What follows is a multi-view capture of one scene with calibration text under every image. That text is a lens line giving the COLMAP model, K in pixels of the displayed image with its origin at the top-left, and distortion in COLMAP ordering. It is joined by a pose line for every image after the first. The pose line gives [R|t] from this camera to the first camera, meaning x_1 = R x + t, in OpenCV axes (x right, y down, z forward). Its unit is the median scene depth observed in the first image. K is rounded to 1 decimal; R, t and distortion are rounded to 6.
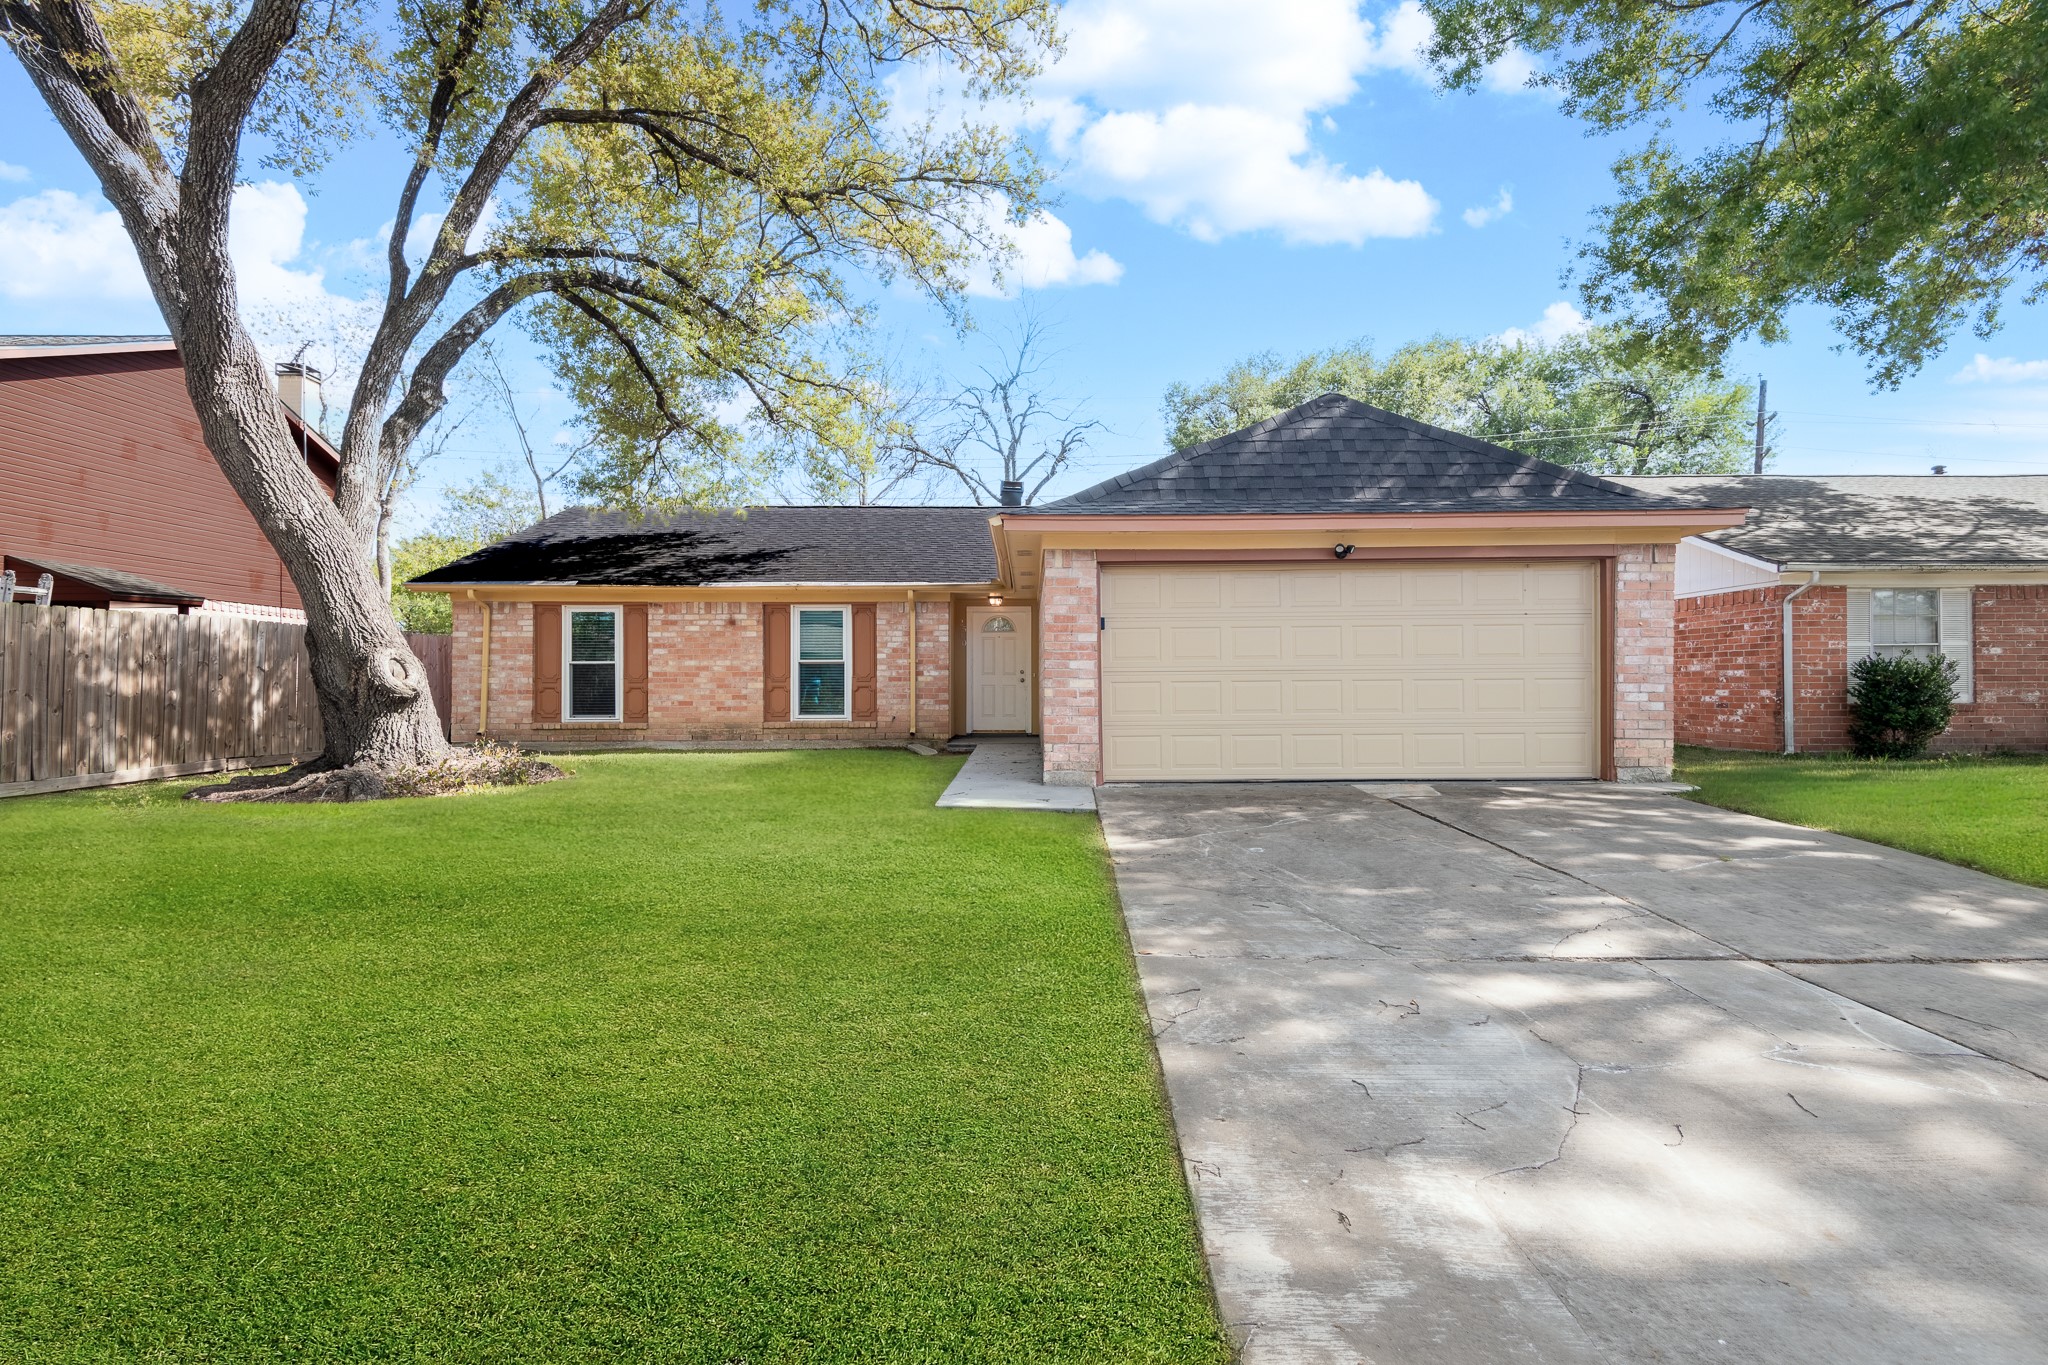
lens RADIAL K [[920.9, 0, 1024.0], [0, 920.9, 682.5], [0, 0, 1]] dist [0.023298, -0.000048]
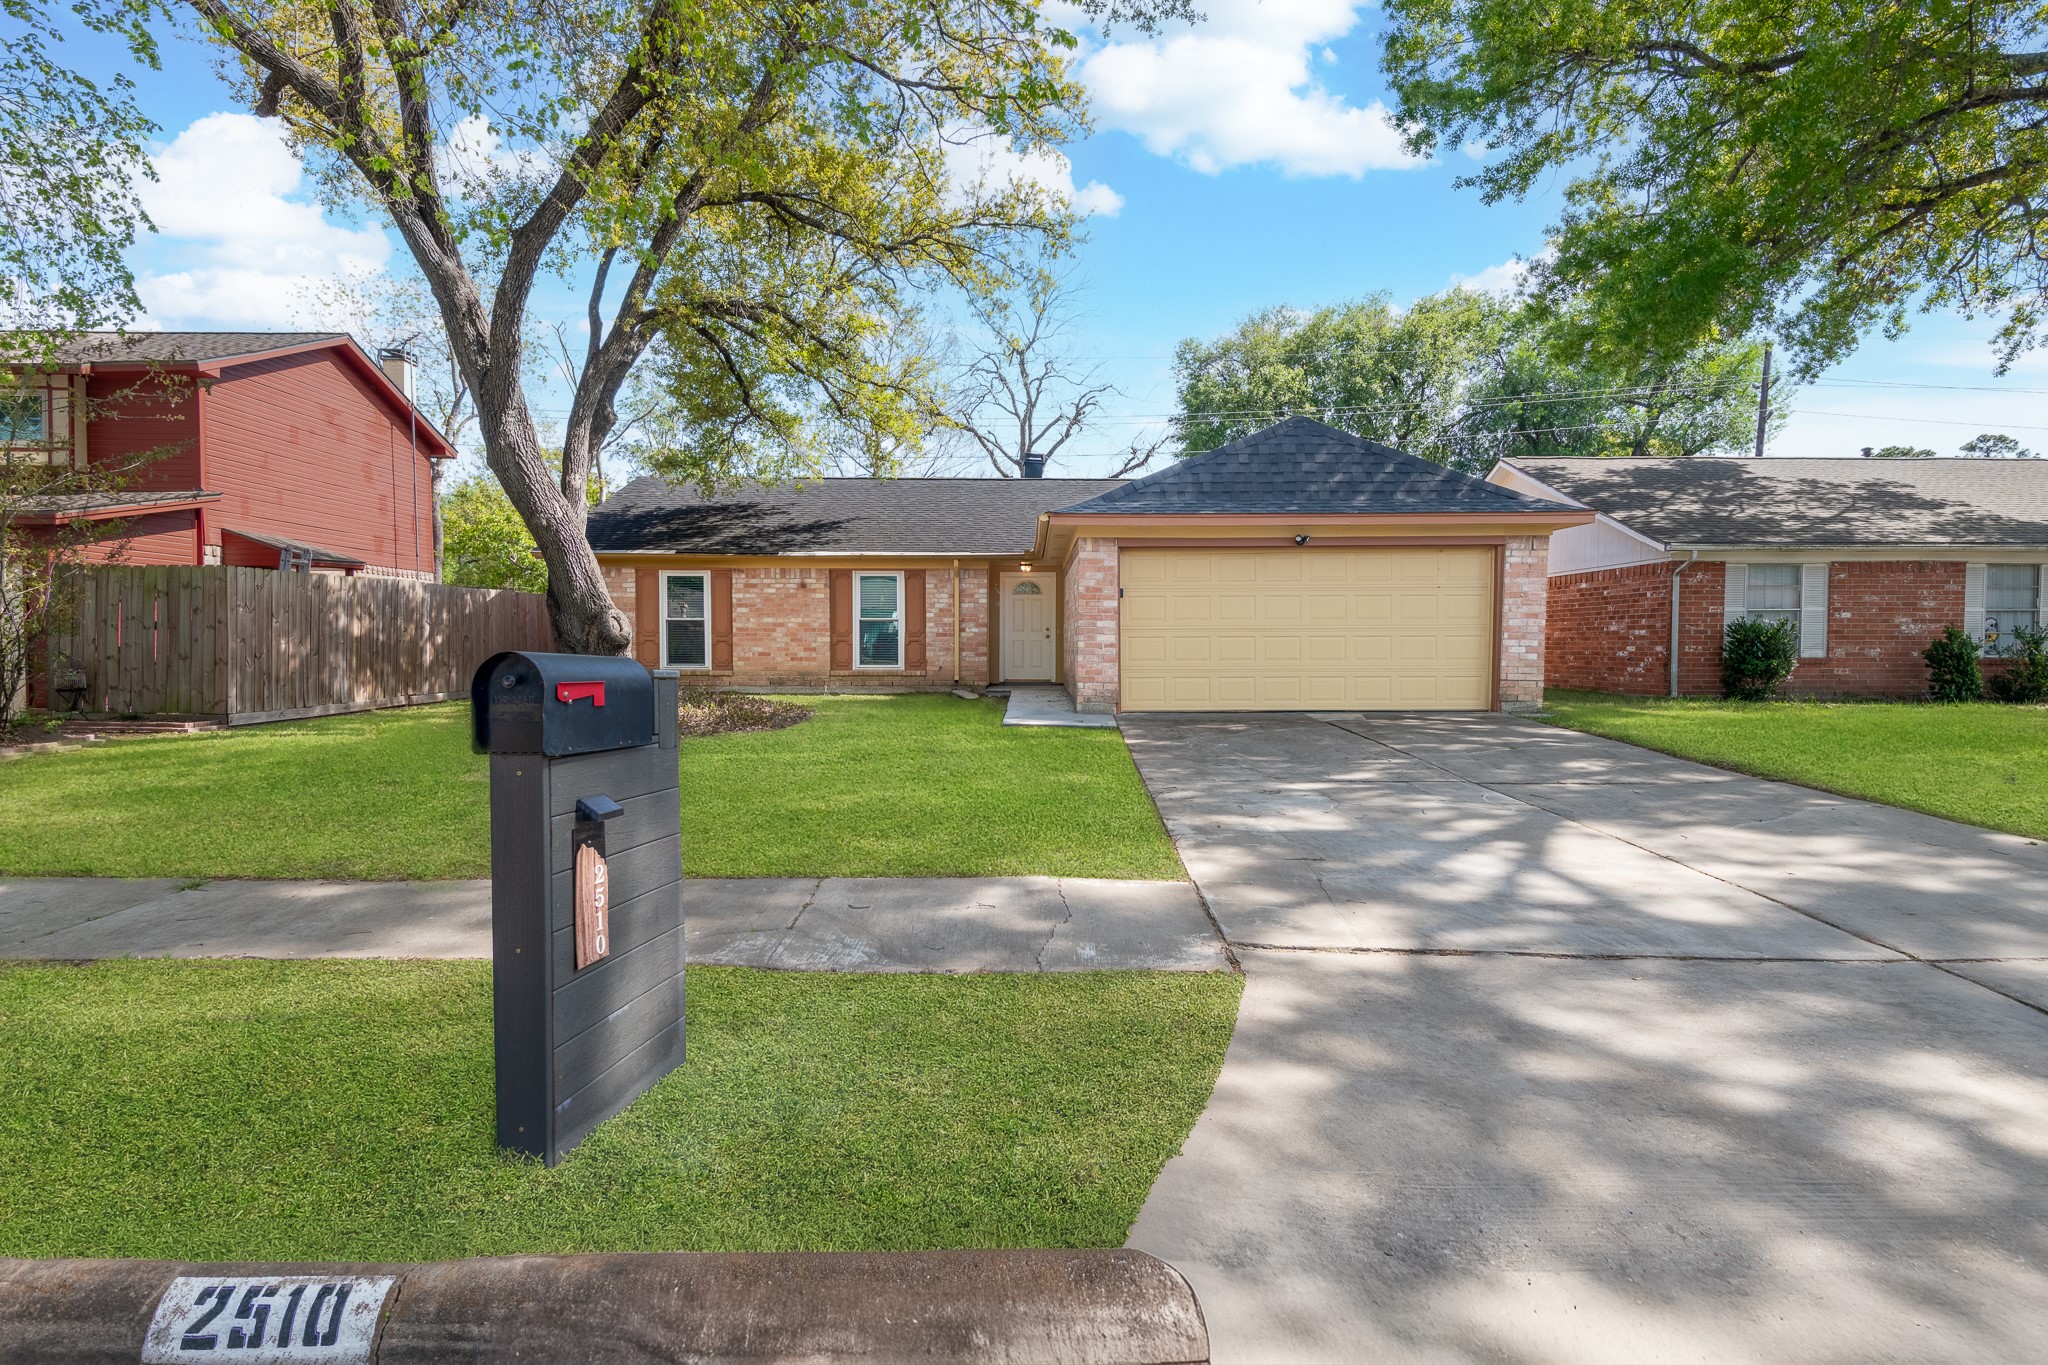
lens RADIAL K [[961.0, 0, 1034.0], [0, 961.0, 678.4], [0, 0, 1]] dist [0.040291, -0.019904]
pose [[0.999976, 0.004587, 0.005279, -0.030192], [-0.004791, 0.999210, 0.039455, 0.003262], [-0.005094, -0.039479, 0.999207, -0.247970]]
